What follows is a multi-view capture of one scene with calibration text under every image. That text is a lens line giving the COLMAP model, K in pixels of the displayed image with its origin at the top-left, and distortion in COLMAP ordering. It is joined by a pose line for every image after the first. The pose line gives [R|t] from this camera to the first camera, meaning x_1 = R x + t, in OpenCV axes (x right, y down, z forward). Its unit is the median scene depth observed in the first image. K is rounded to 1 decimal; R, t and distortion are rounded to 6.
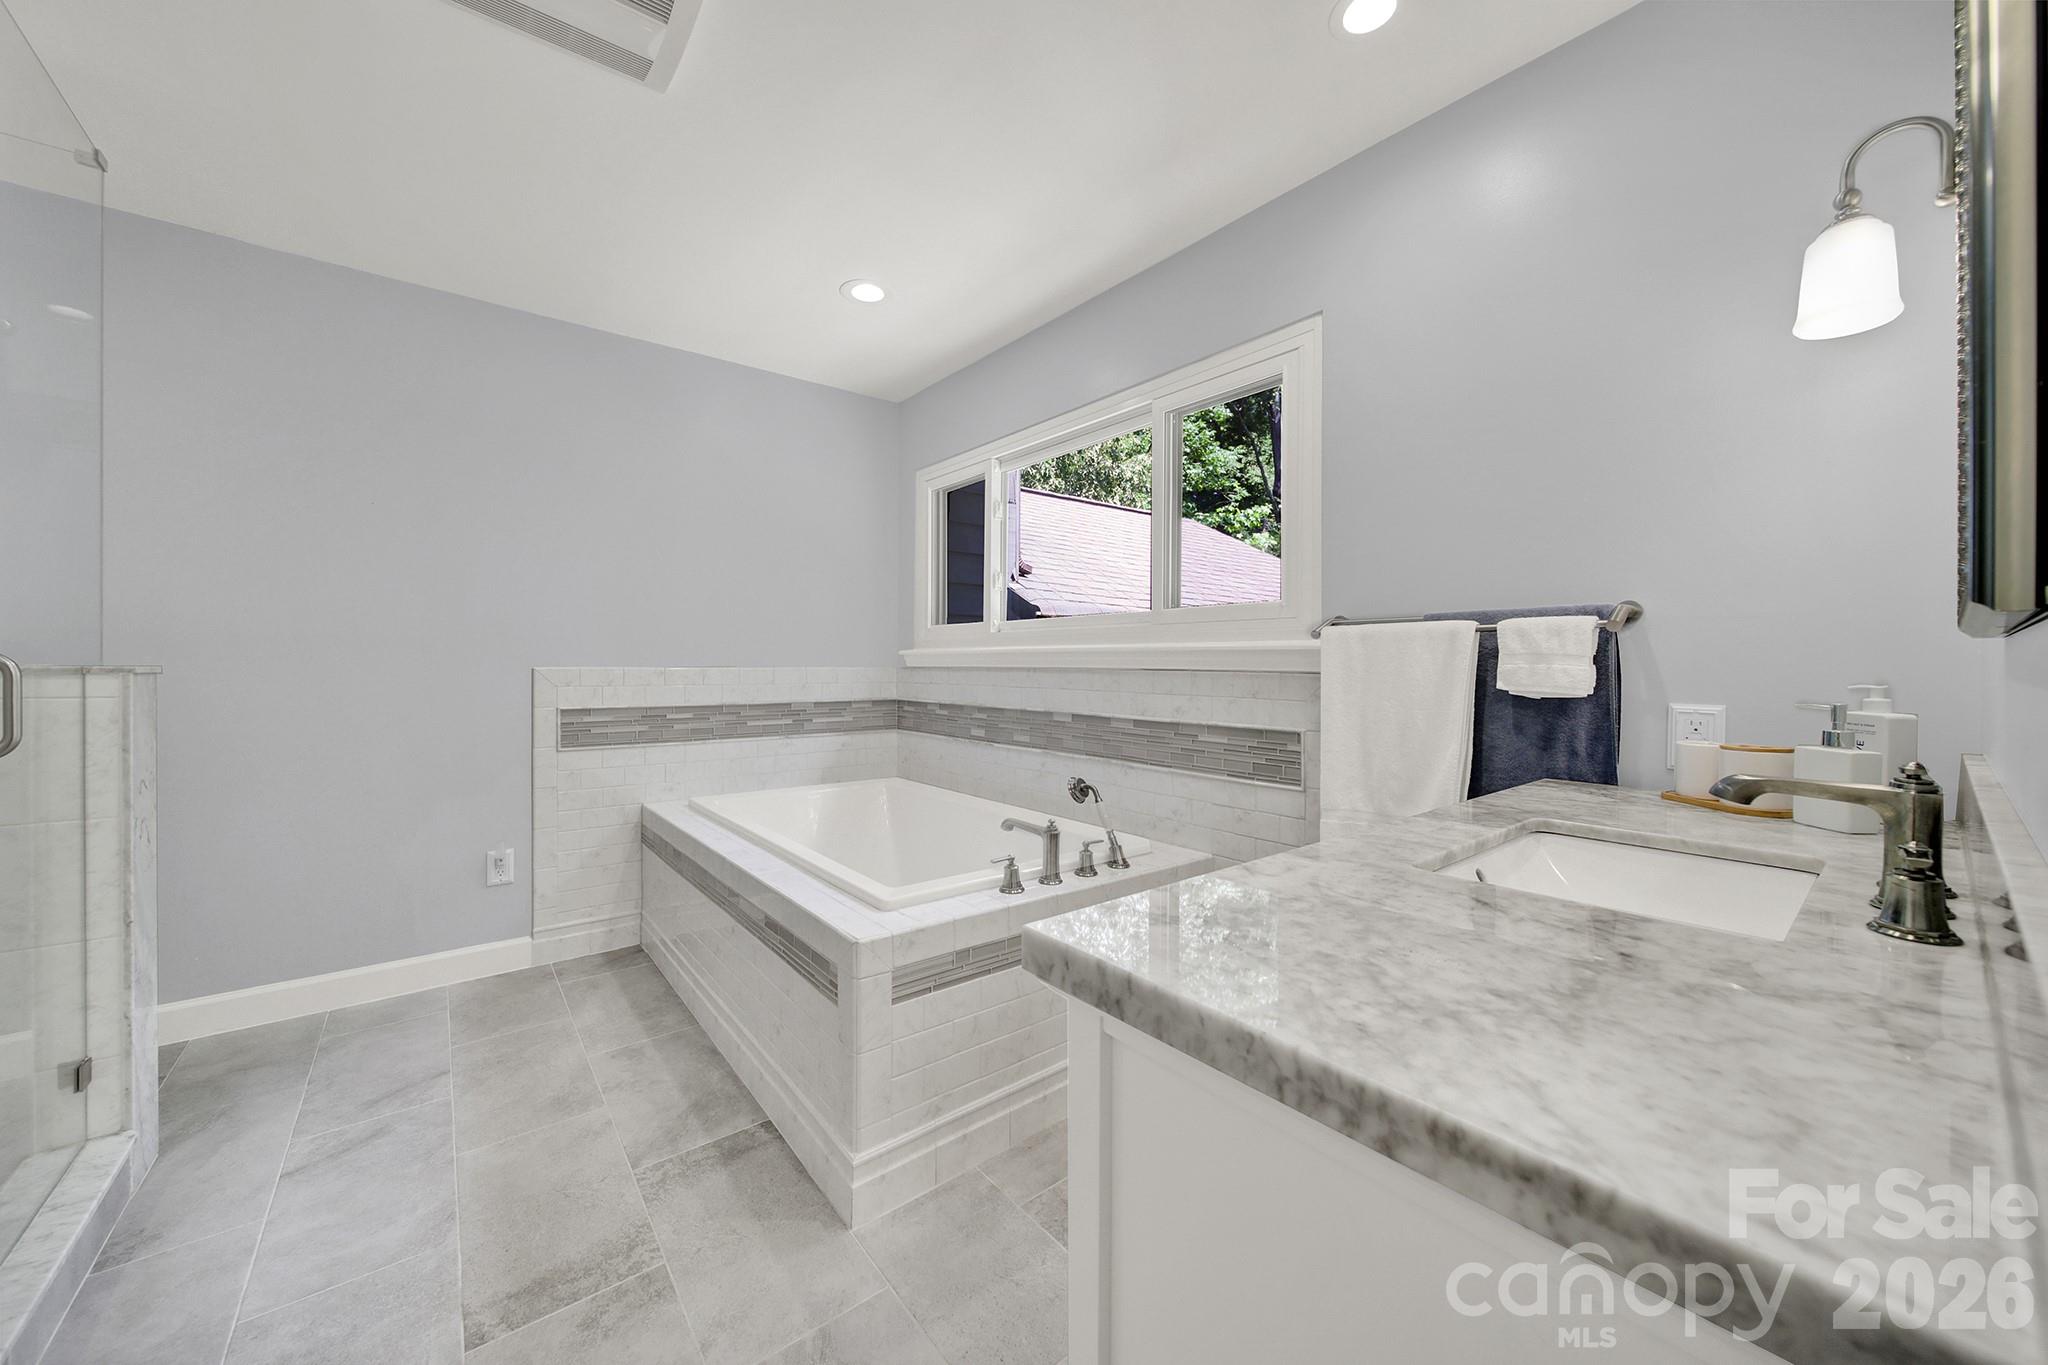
lens RADIAL K [[736.8, 0, 1026.7], [0, 736.8, 663.2], [0, 0, 1]] dist [-0.000472, -0.000090]
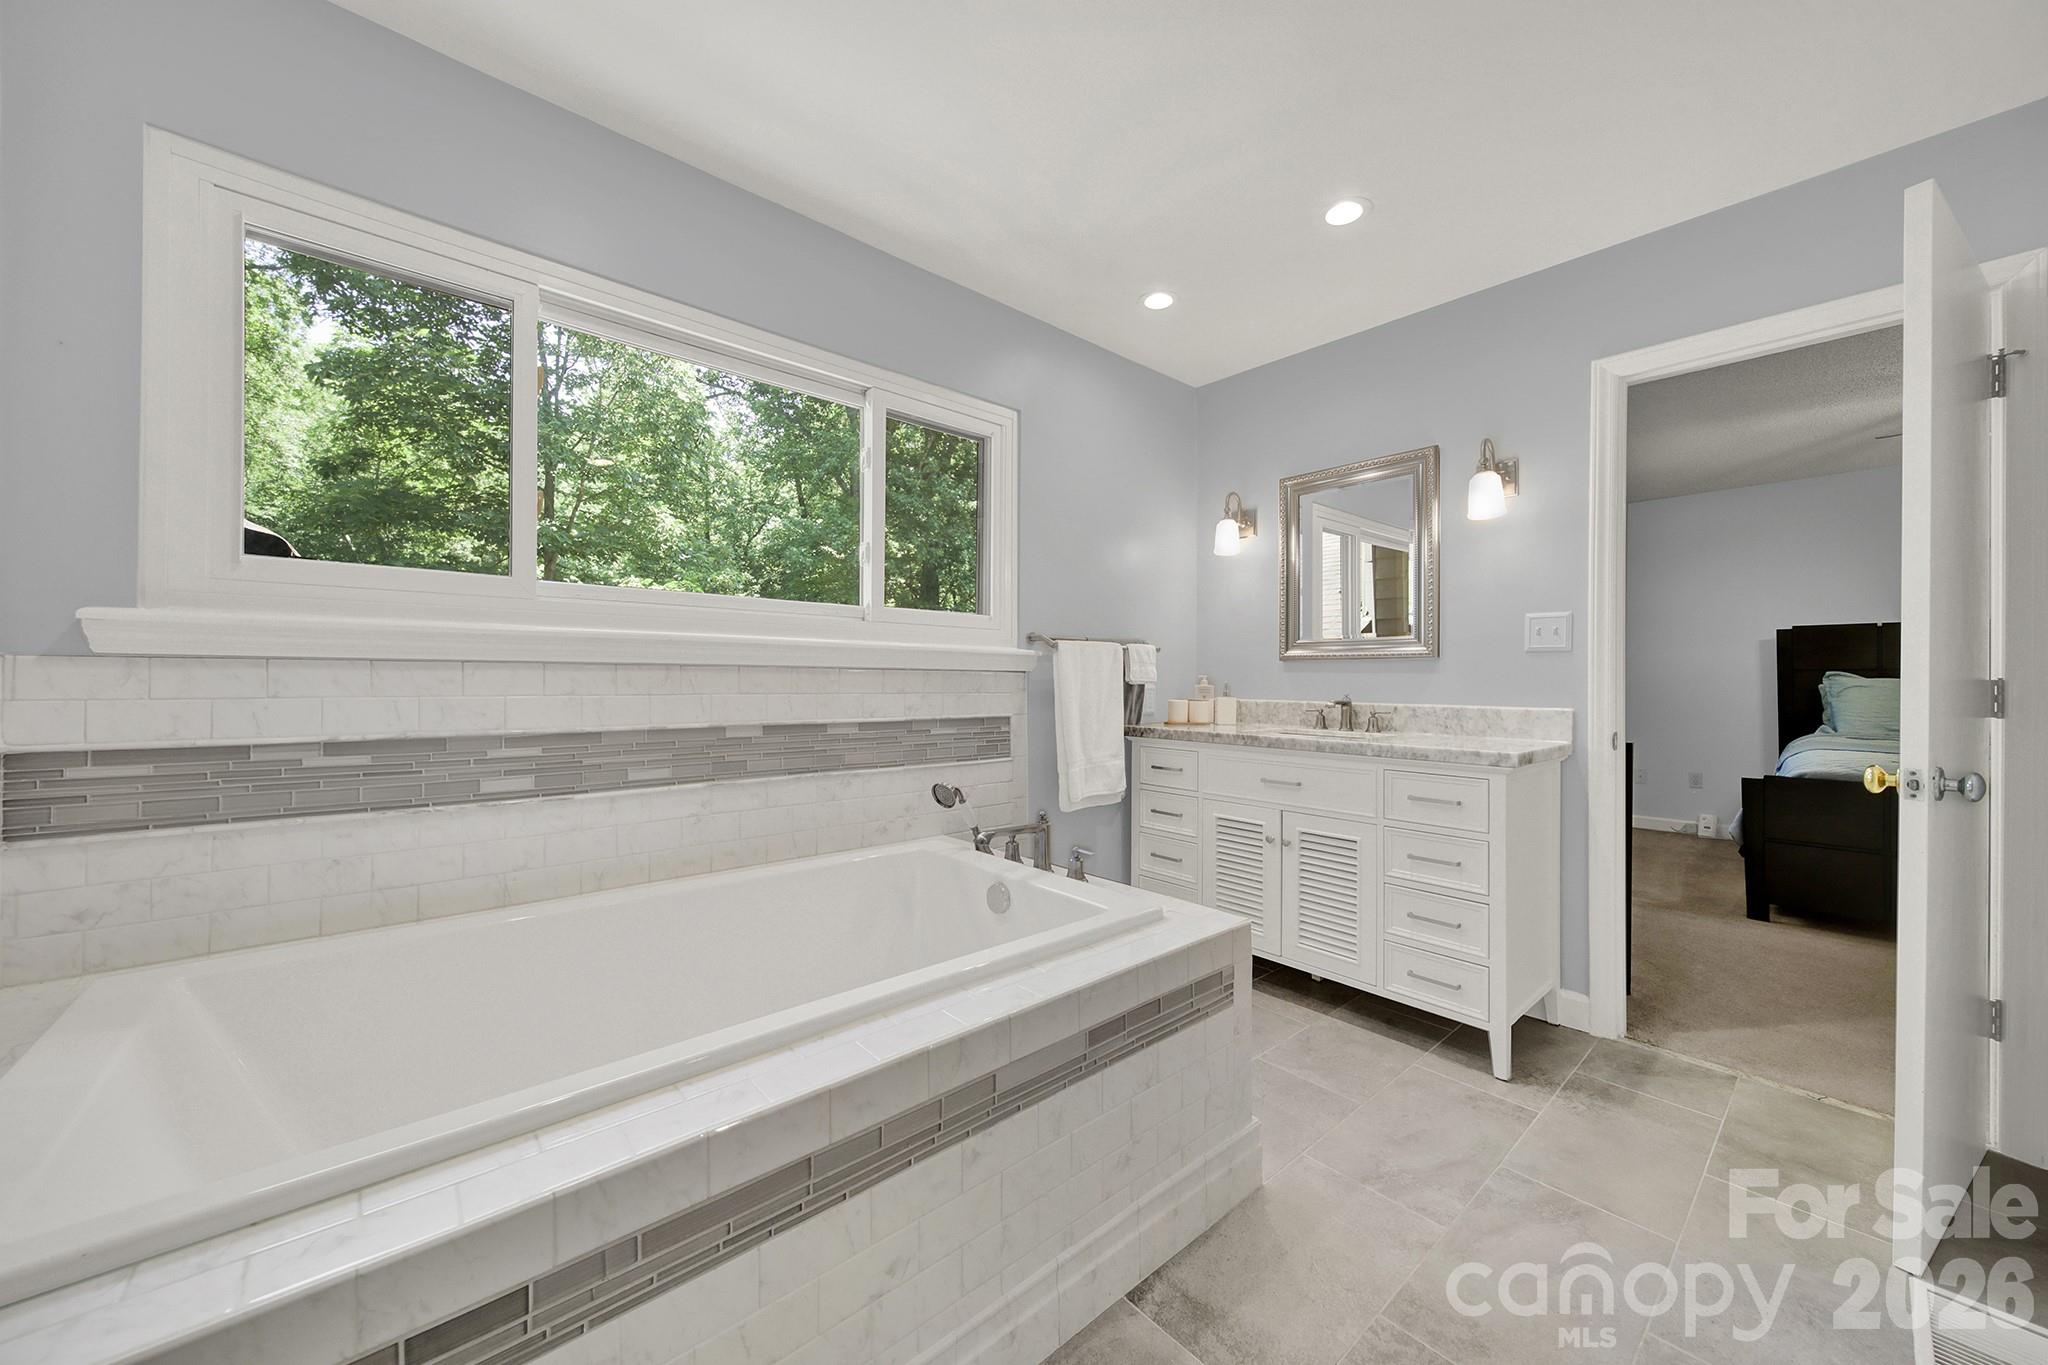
lens RADIAL K [[743.0, 0, 1019.8], [0, 743.0, 670.0], [0, 0, 1]] dist [-0.000645, -0.000129]
pose [[-0.034468, 0.006914, 0.999382, -0.847763], [-0.009349, 0.999930, -0.007240, 0.017042], [-0.999362, -0.009593, -0.034401, 0.899659]]
